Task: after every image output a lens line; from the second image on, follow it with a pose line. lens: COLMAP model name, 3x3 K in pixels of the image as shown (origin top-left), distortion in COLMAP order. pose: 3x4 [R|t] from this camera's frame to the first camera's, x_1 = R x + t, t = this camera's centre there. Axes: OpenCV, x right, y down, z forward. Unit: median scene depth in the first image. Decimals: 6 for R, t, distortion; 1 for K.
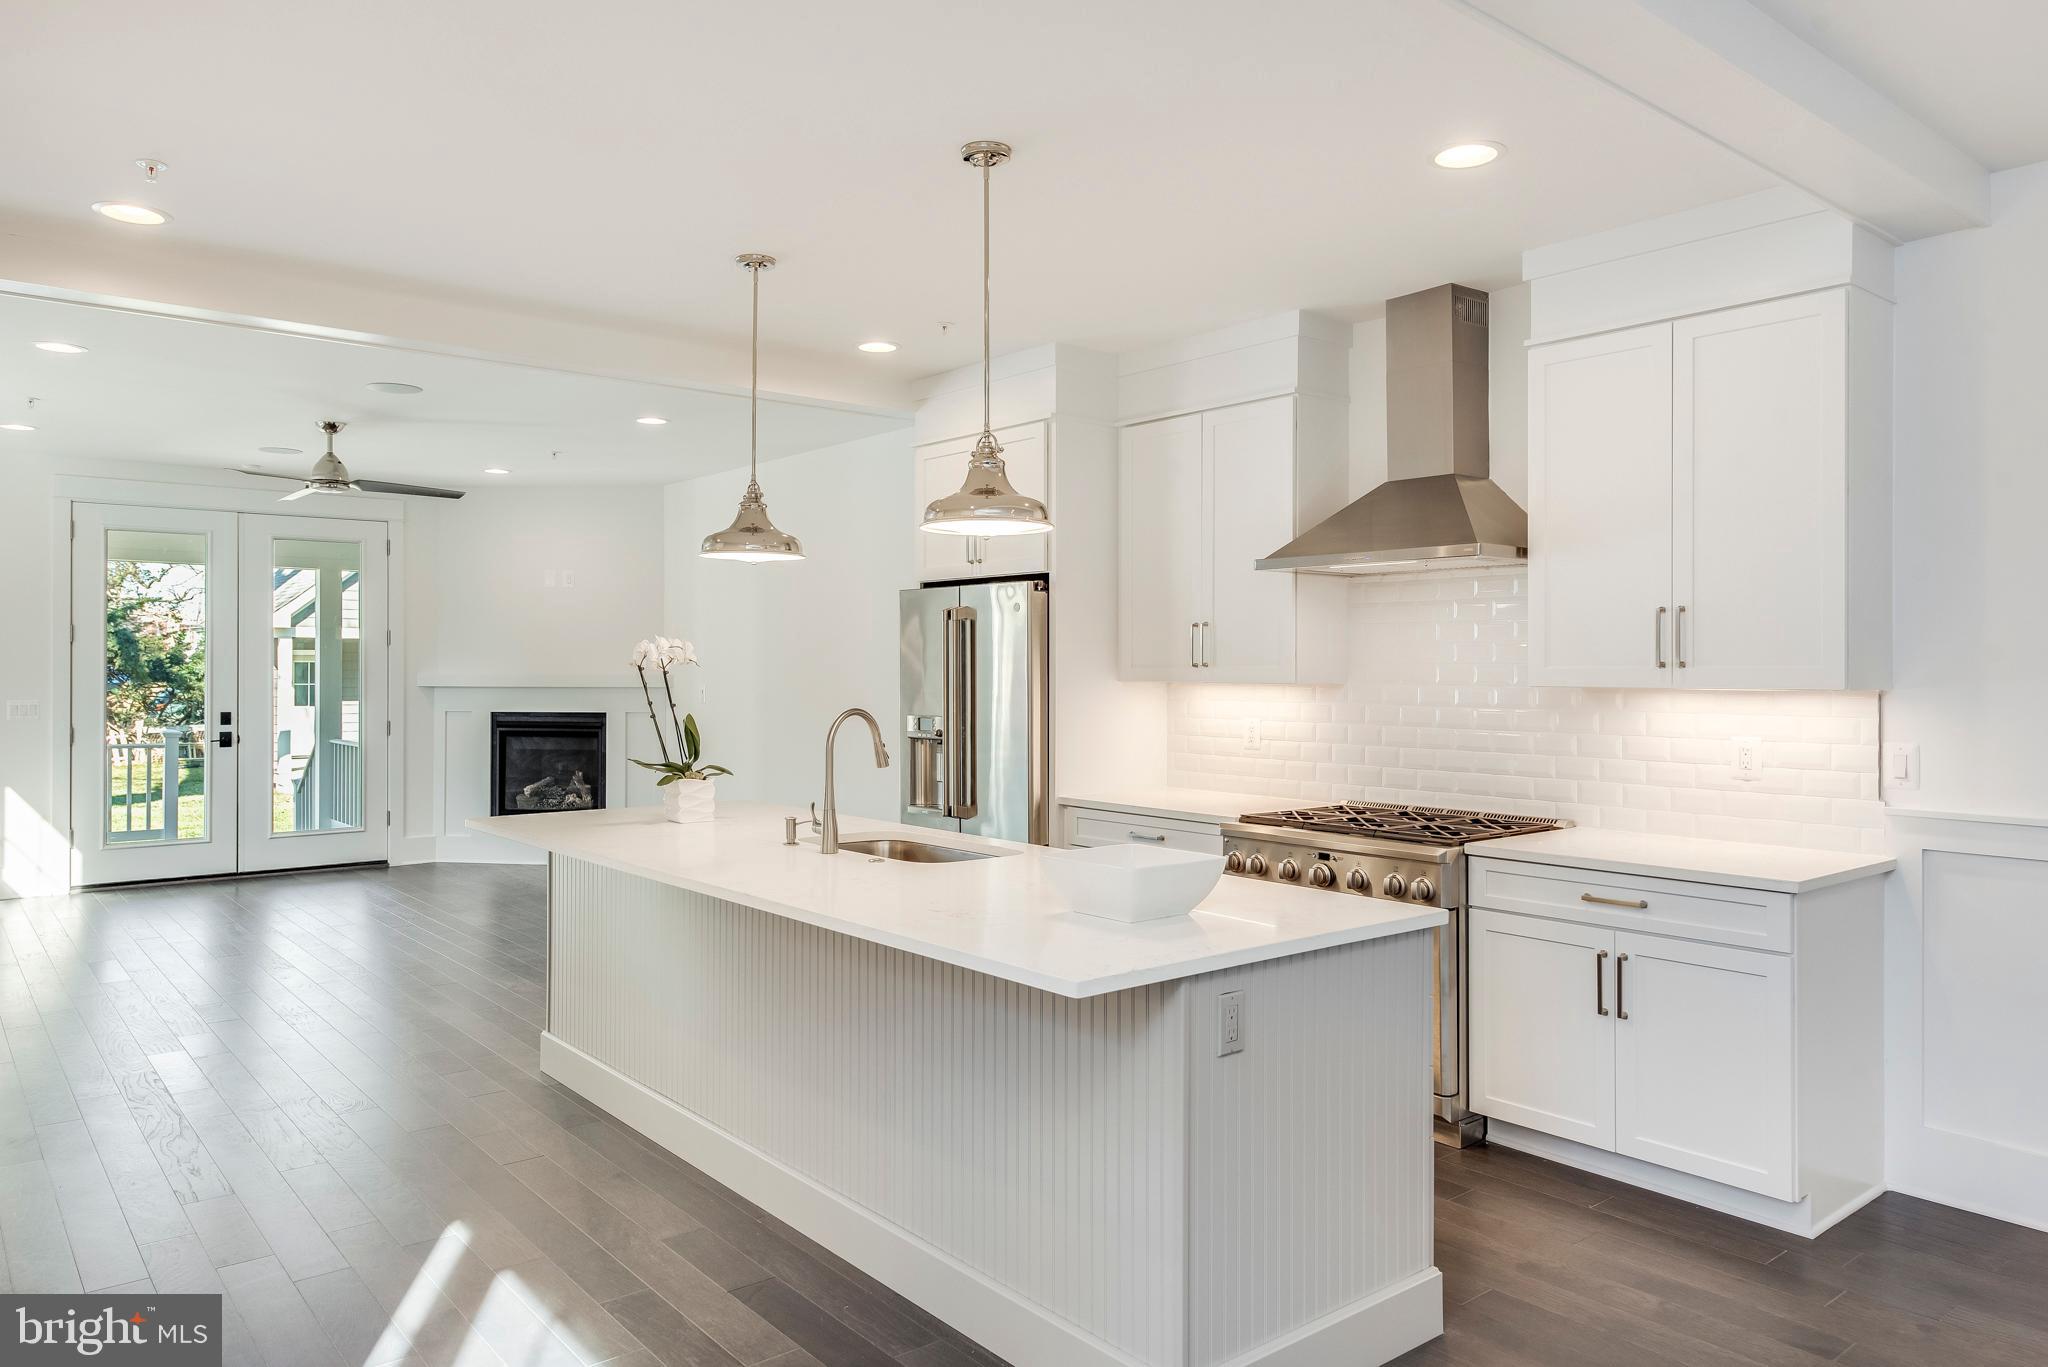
lens RADIAL K [[1349.7, 0, 1029.8], [0, 1349.7, 667.0], [0, 0, 1]] dist [0.007008, -0.002713]
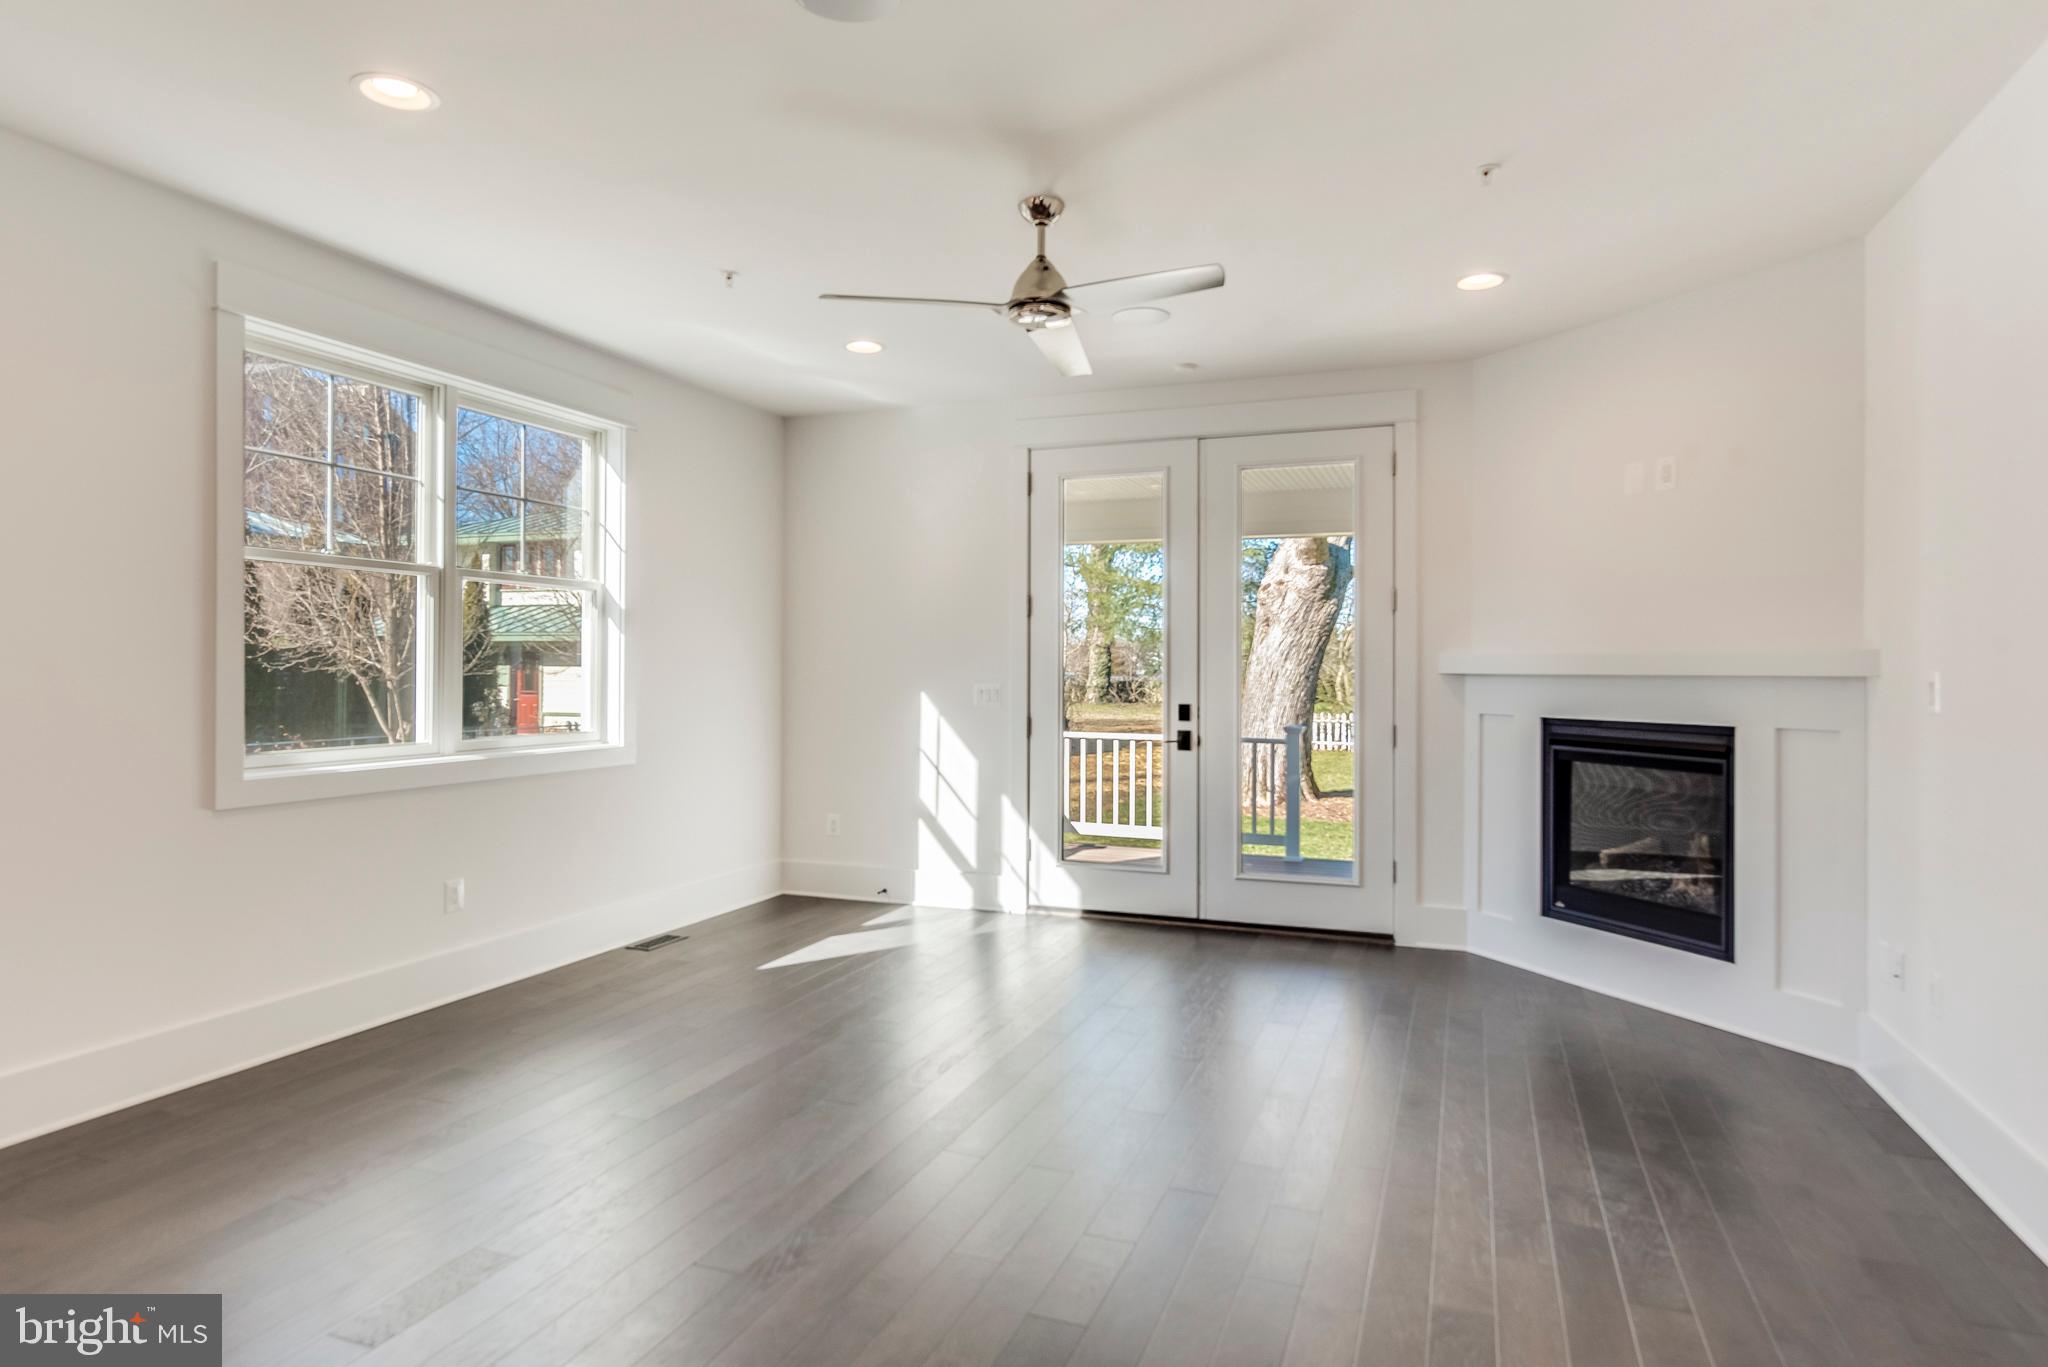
lens RADIAL K [[1166.3, 0, 1035.3], [0, 1166.3, 663.0], [0, 0, 1]] dist [0.023546, 0.000153]
pose [[0.492116, -0.004457, -0.870518, -0.072192], [-0.003249, 0.999971, -0.006957, 0.016243], [0.870524, 0.006252, 0.492087, 0.649650]]
